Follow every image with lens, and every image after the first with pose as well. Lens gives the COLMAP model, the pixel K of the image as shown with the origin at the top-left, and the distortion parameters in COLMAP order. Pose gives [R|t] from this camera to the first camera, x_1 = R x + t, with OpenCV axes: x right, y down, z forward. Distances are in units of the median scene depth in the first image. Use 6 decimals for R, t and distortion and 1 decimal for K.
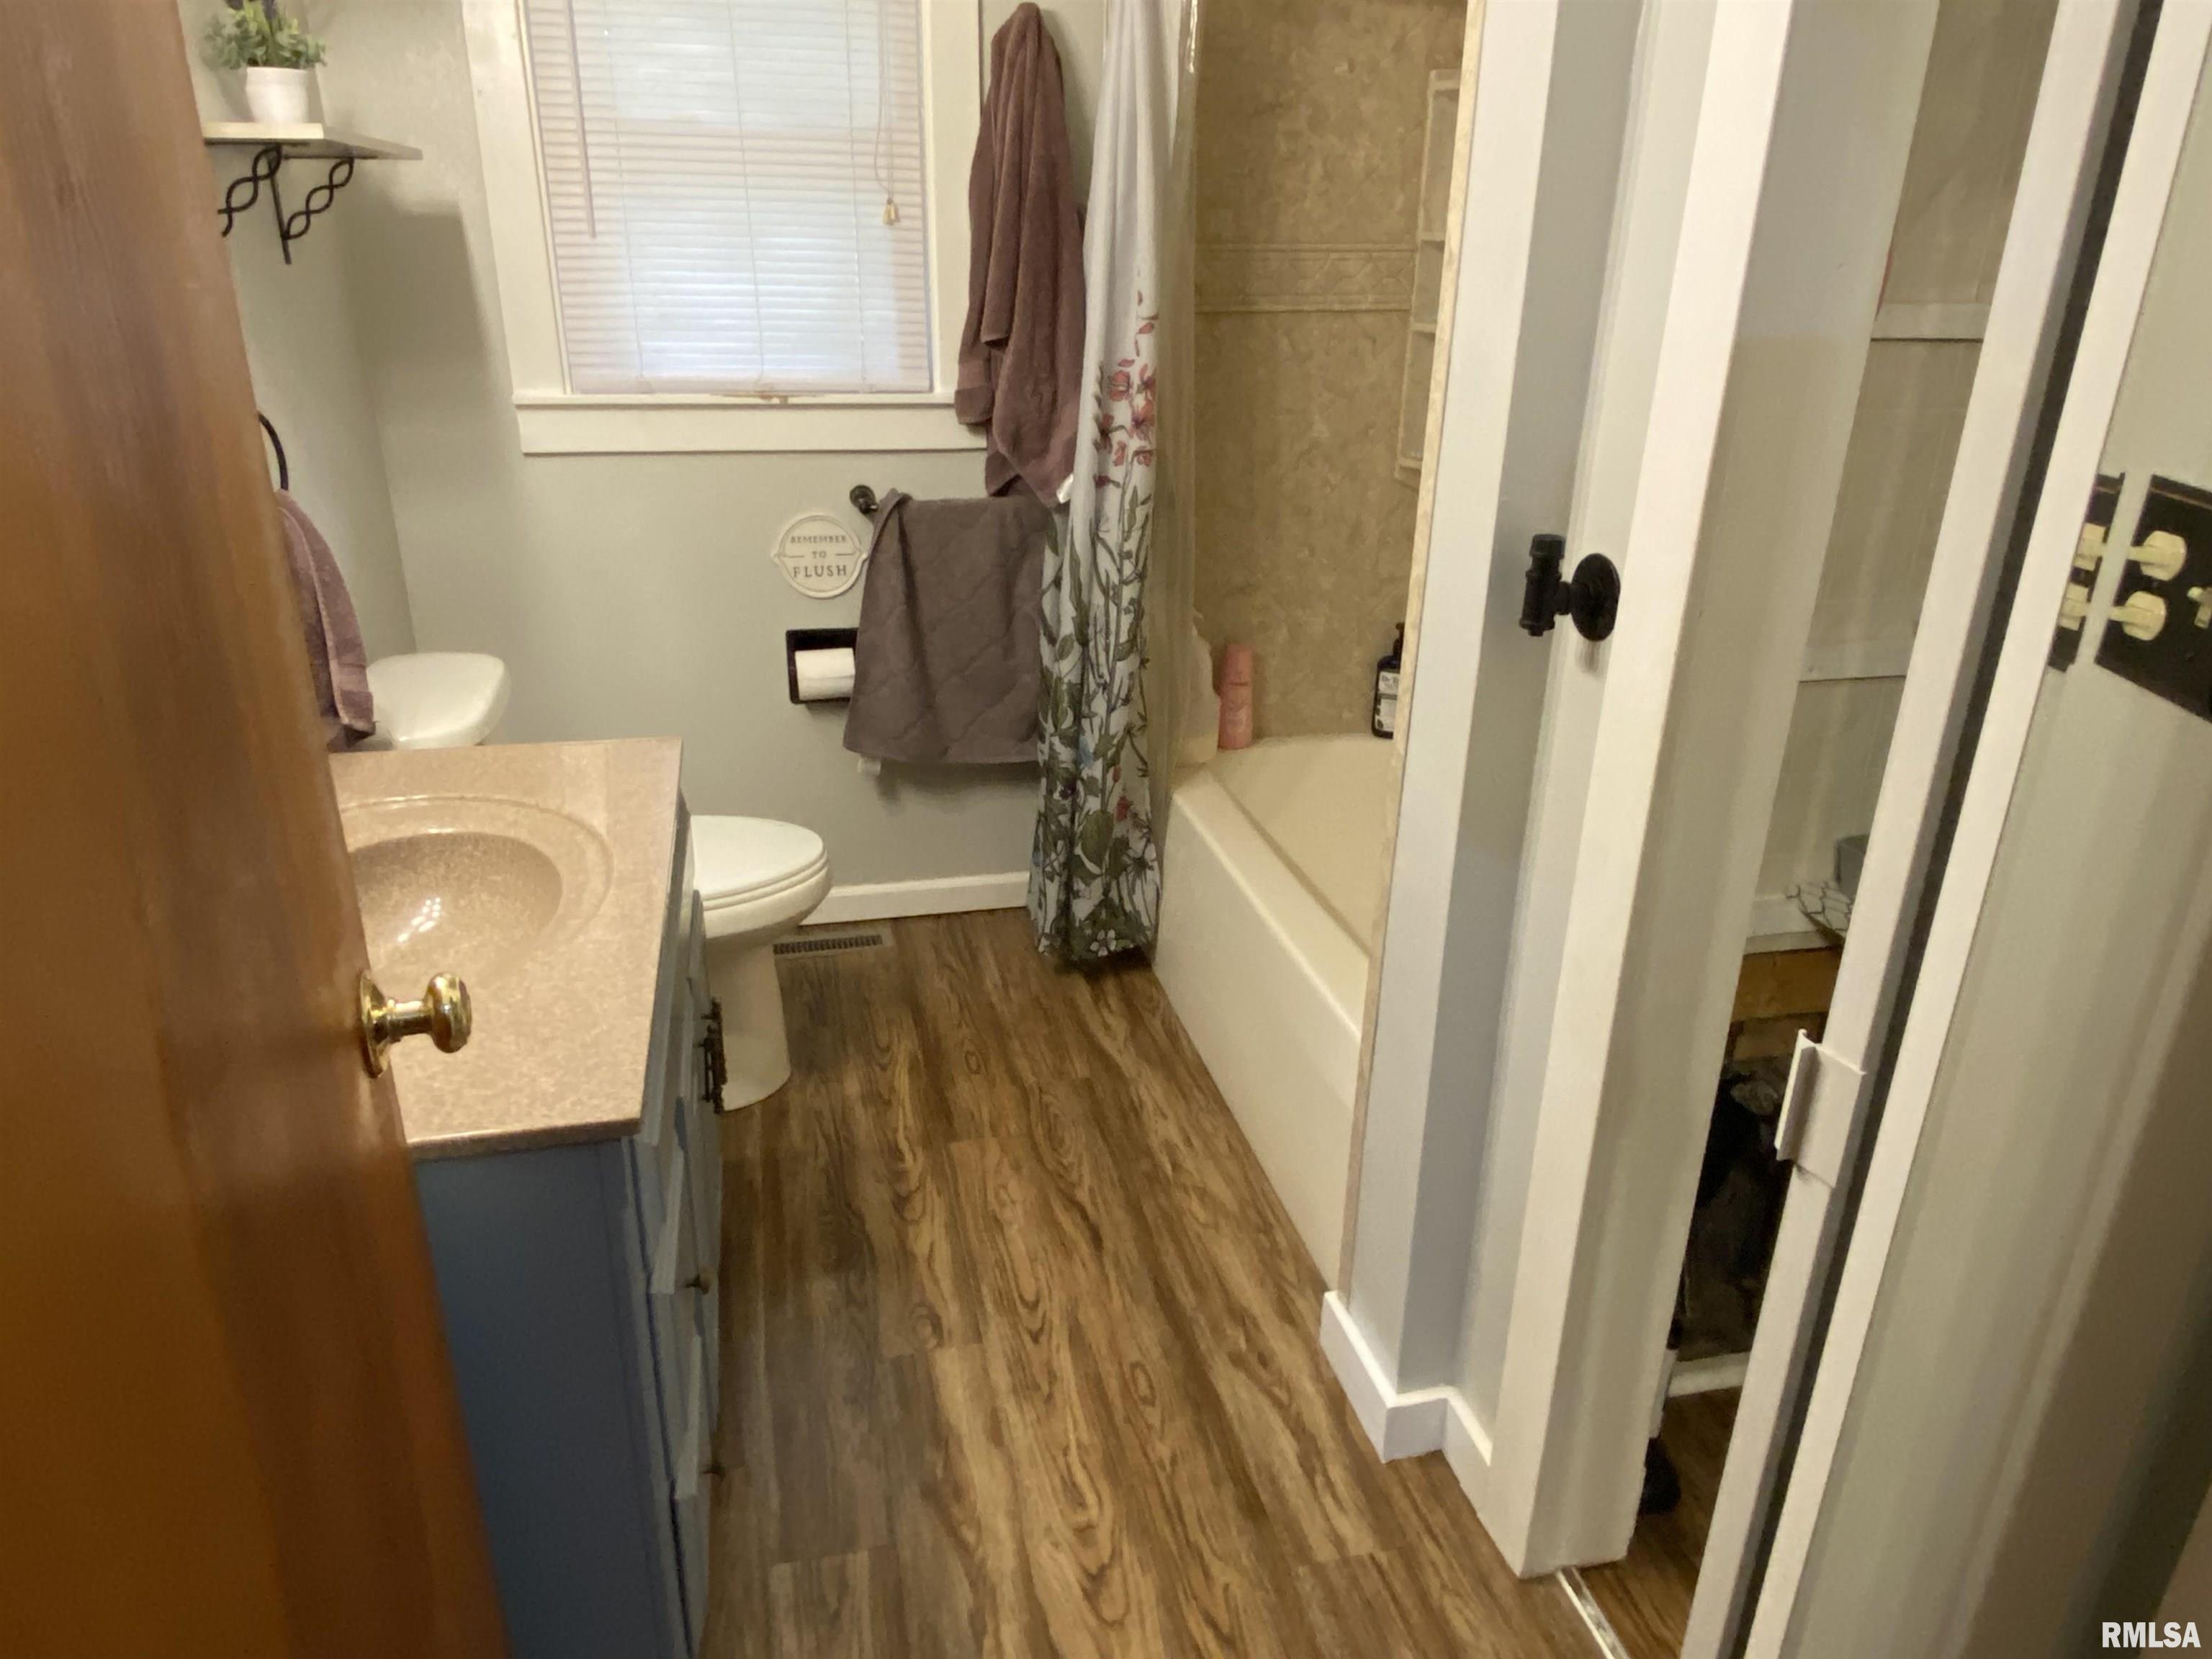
lens RADIAL K [[1475.9, 0, 1116.5], [0, 1475.9, 825.7], [0, 0, 1]] dist [0.083206, -0.113741]
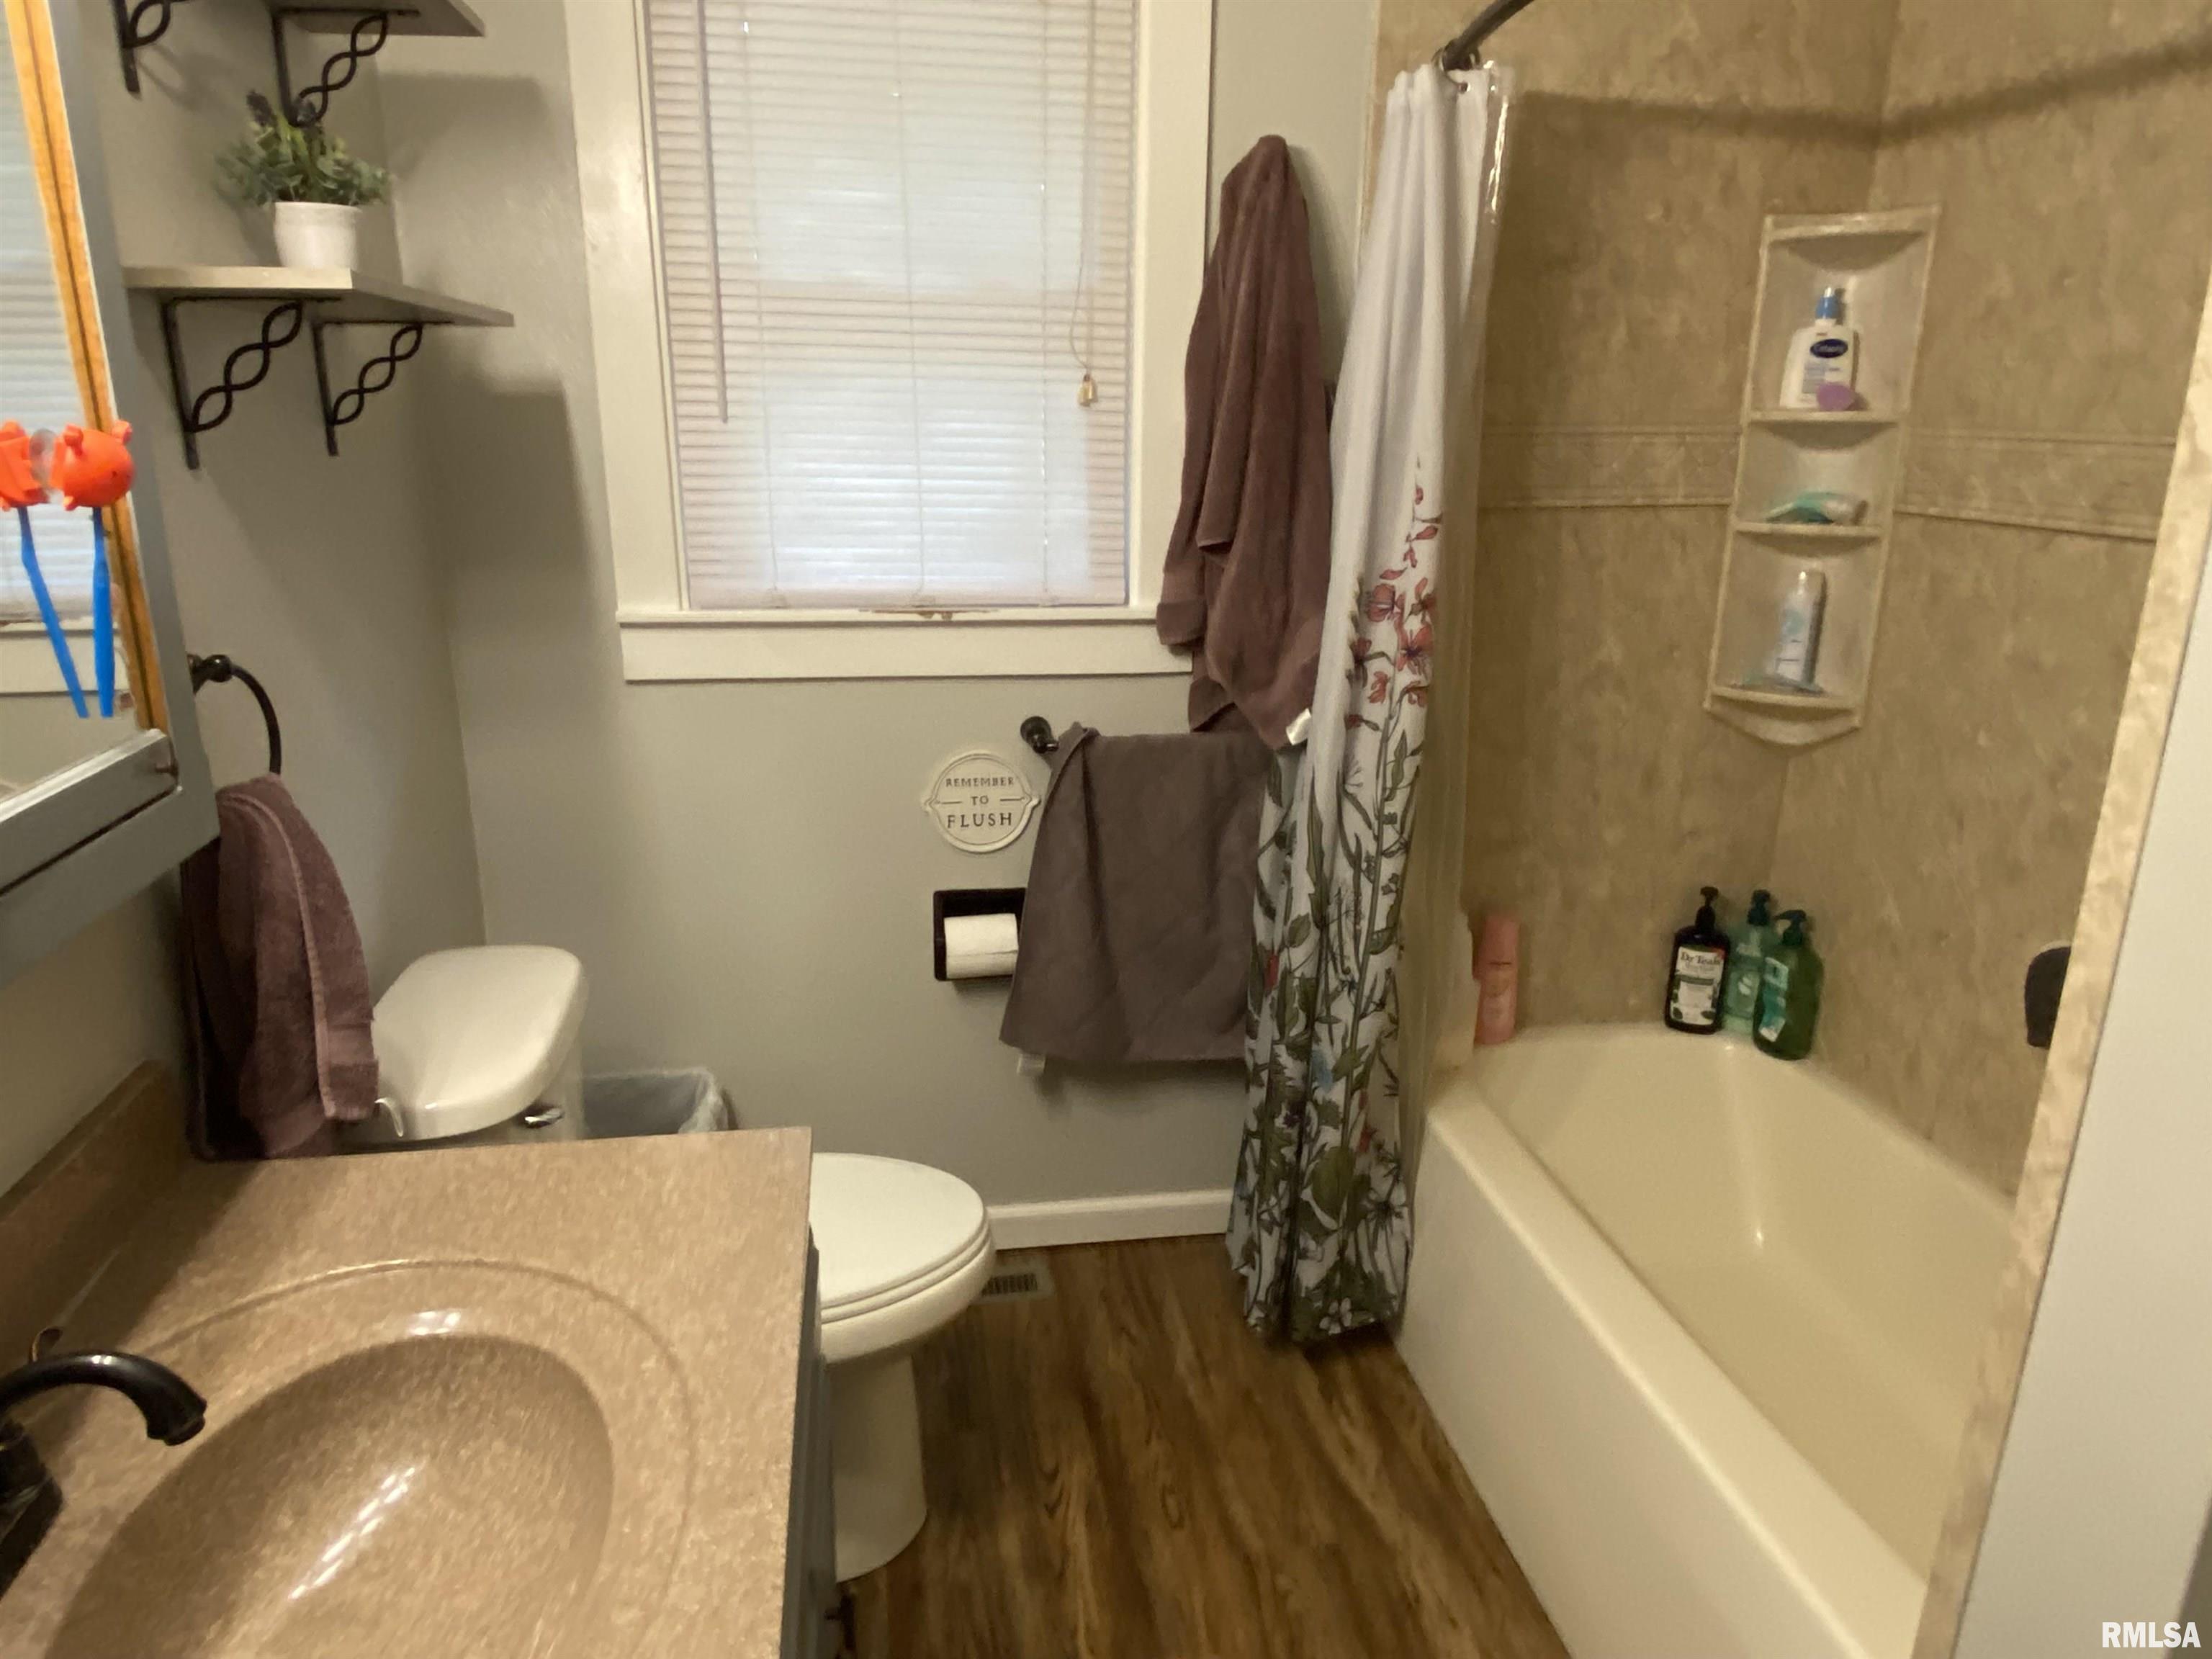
lens RADIAL K [[1433.5, 0, 1106.2], [0, 1433.5, 813.4], [0, 0, 1]] dist [0.069908, -0.092484]
pose [[0.997888, 0.014750, -0.063257, -0.087597], [-0.021381, 0.994193, -0.105469, -0.100888], [0.061334, 0.106599, 0.992409, 0.249140]]
